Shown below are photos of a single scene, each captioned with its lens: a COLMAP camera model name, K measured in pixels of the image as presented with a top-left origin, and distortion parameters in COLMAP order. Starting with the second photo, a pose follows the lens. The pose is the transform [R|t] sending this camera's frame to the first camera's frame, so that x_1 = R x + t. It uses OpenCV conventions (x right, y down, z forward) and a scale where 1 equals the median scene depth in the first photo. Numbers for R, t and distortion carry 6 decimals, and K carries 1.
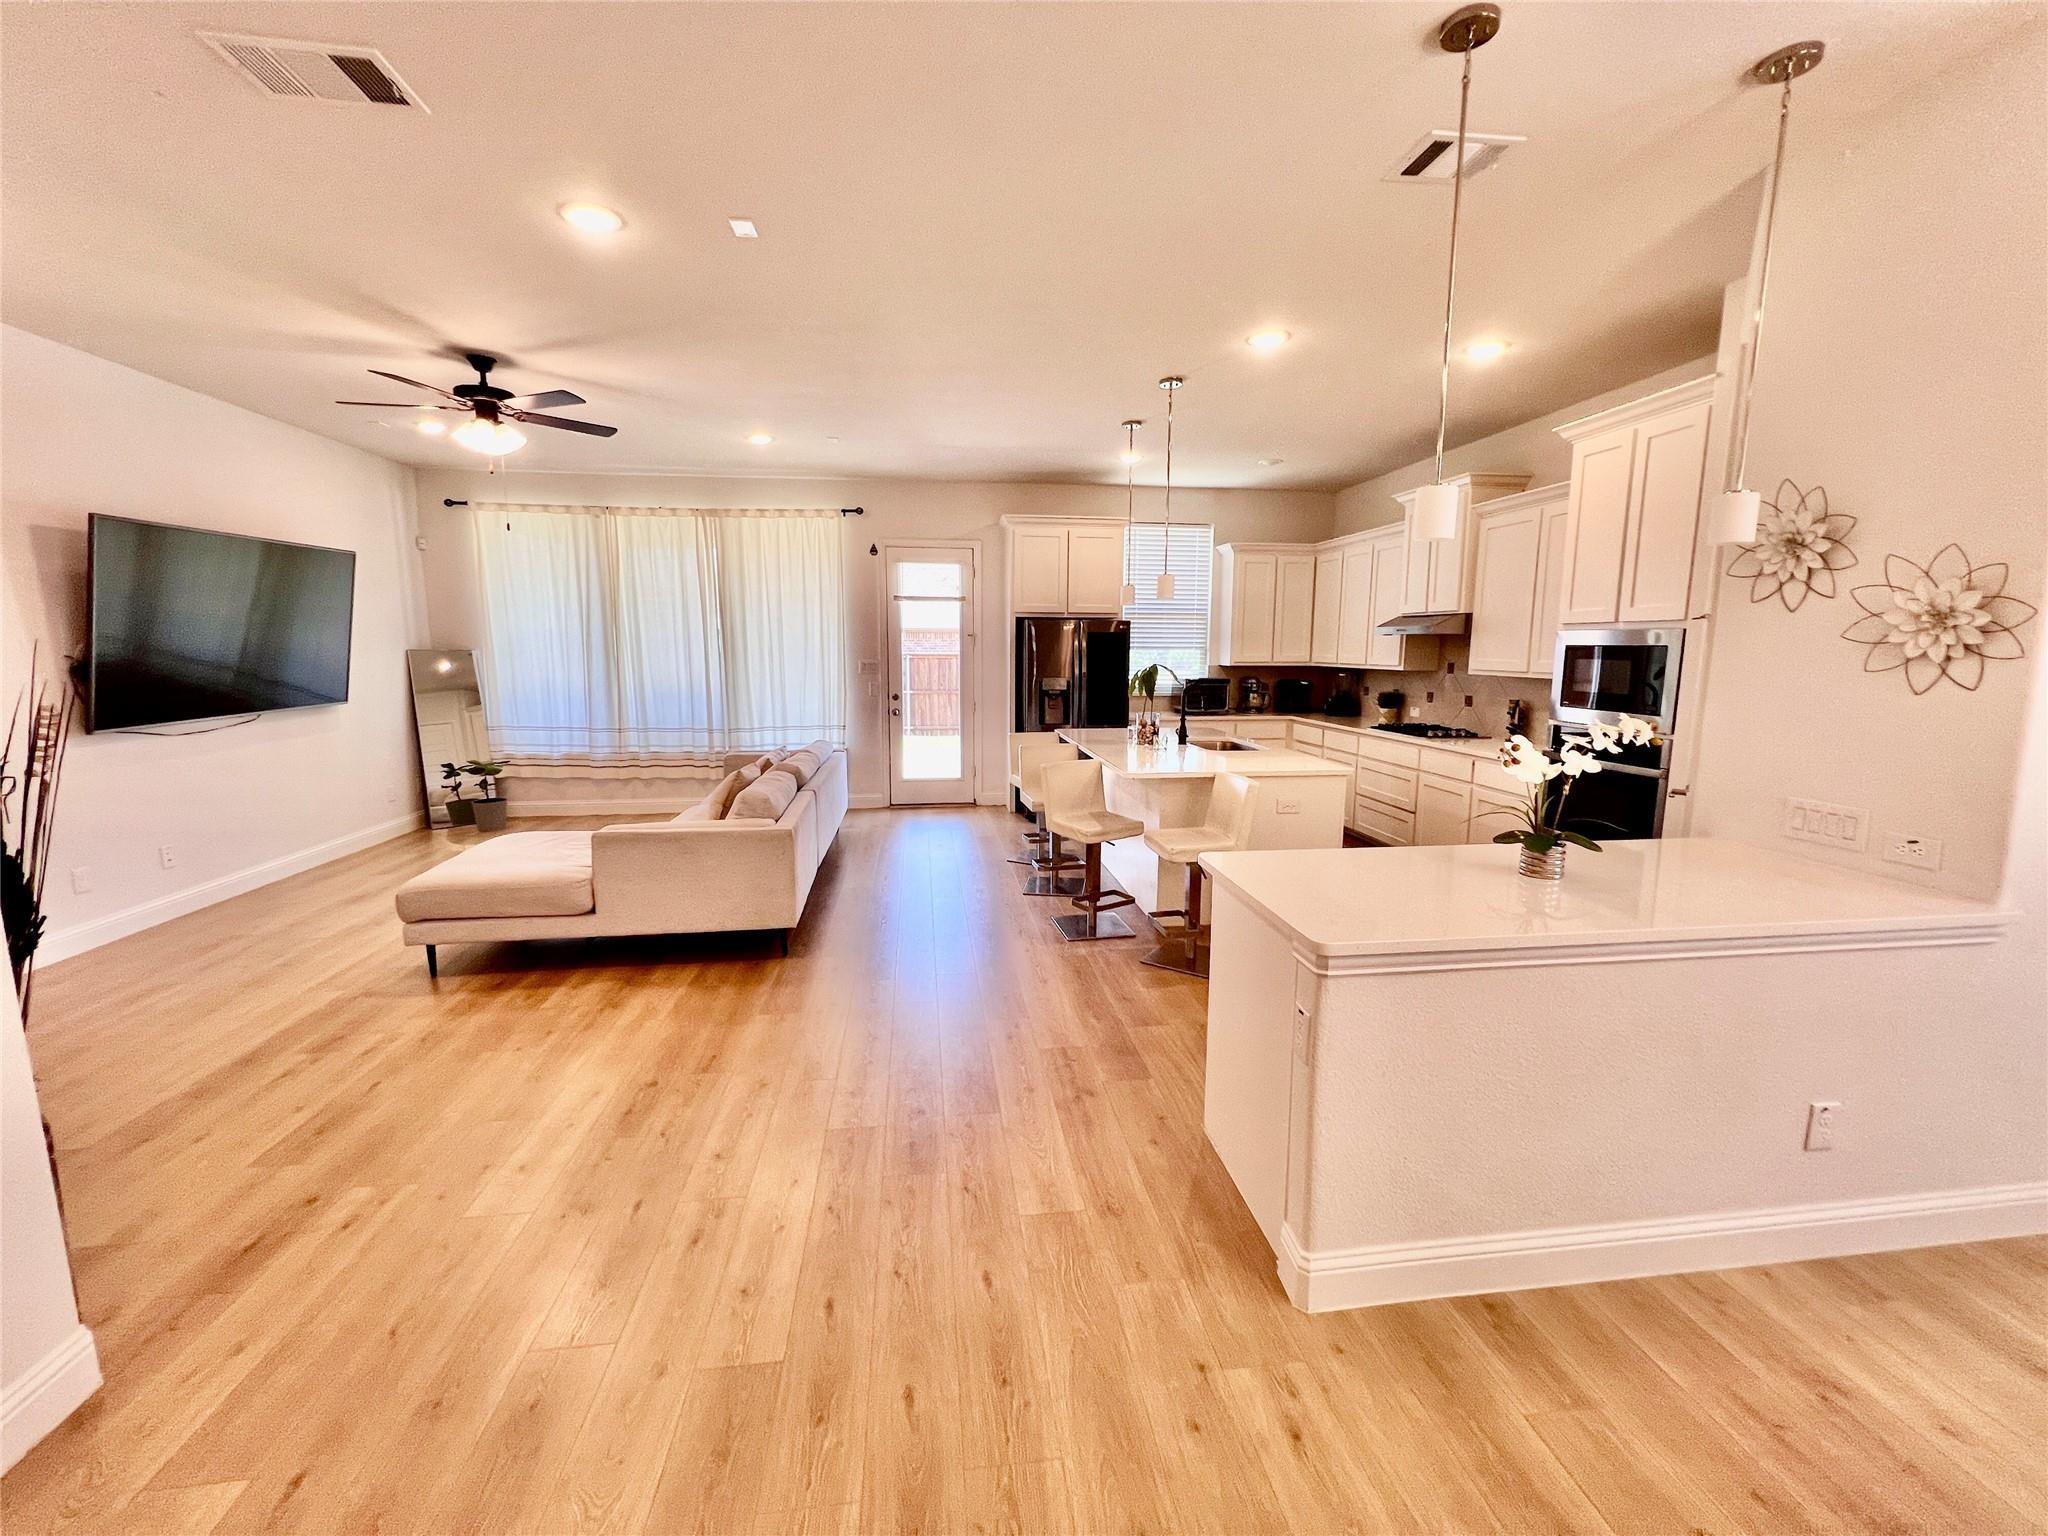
lens RADIAL K [[824.7, 0, 1025.0], [0, 824.7, 757.3], [0, 0, 1]] dist [0.003234, 0.000664]
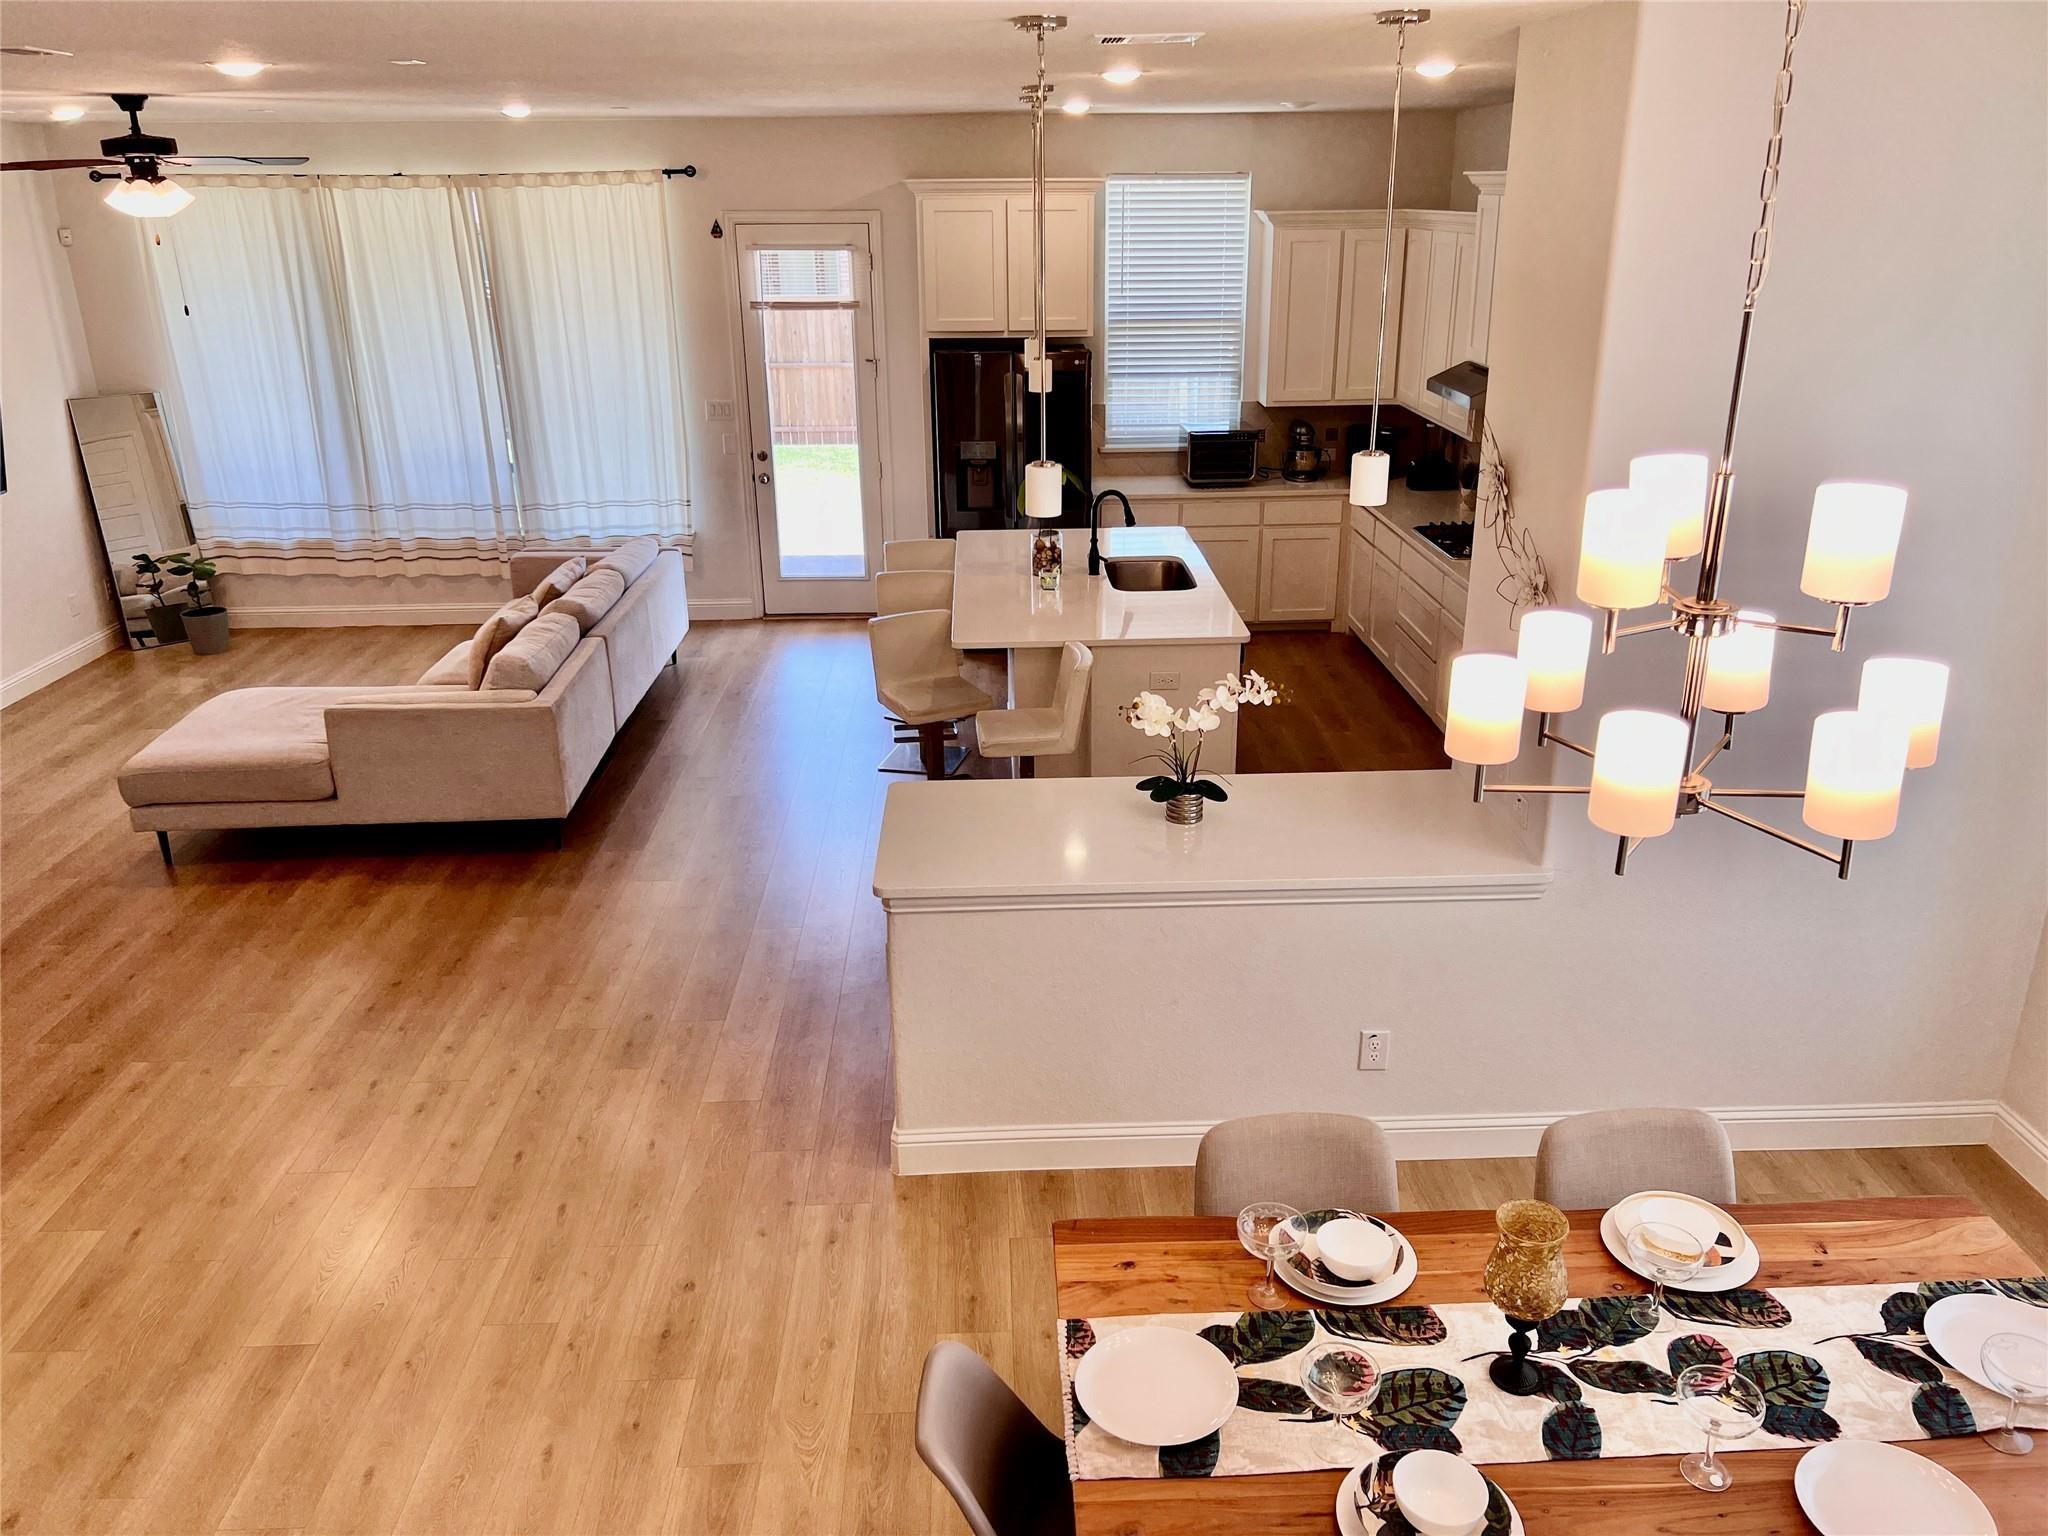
lens RADIAL K [[1550.5, 0, 1024.0], [0, 1550.5, 756.8], [0, 0, 1]] dist [0.034219, -0.015390]
pose [[0.995530, 0.018405, -0.092635, 0.197096], [0.001594, 0.977414, 0.211329, -0.112419], [0.094432, -0.210533, 0.973015, -0.293135]]
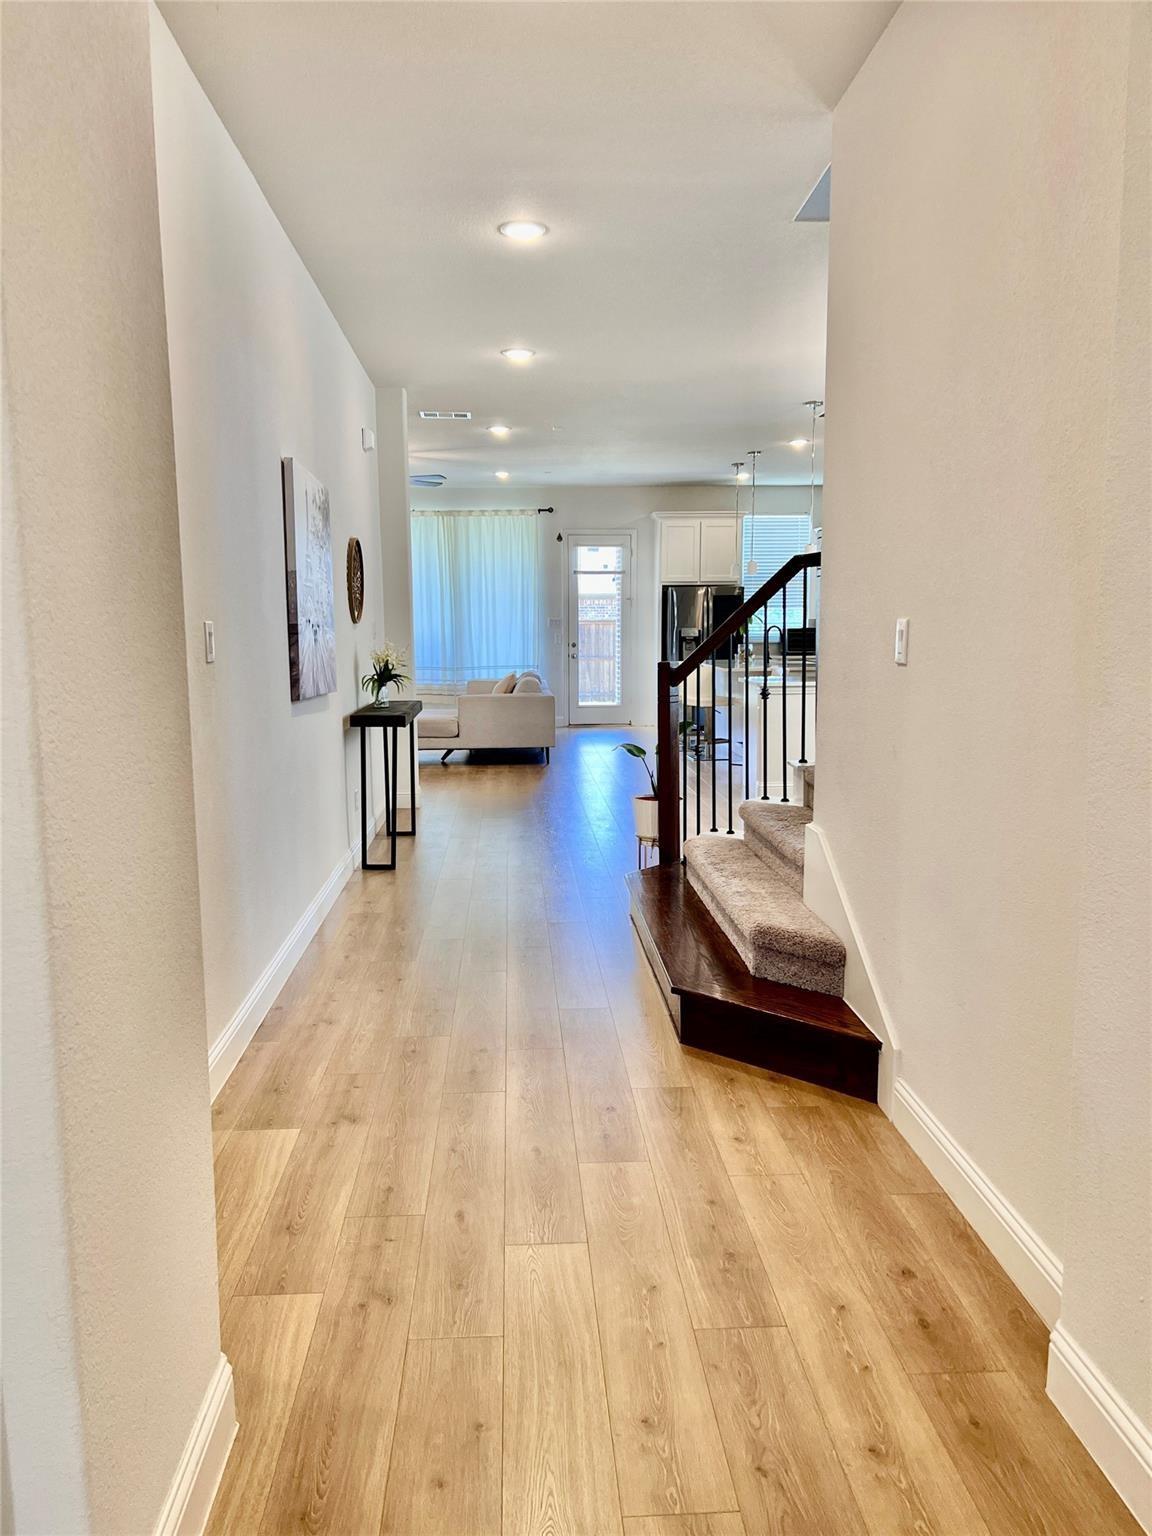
lens RADIAL K [[1162.9, 0, 586.7], [0, 1162.9, 784.1], [0, 0, 1]] dist [0.034219, -0.015390]
pose [[0.997804, 0.000468, -0.066238, -0.009223], [0.000154, 0.999956, 0.009382, 0.155322], [0.066239, -0.009372, 0.997760, -1.028608]]
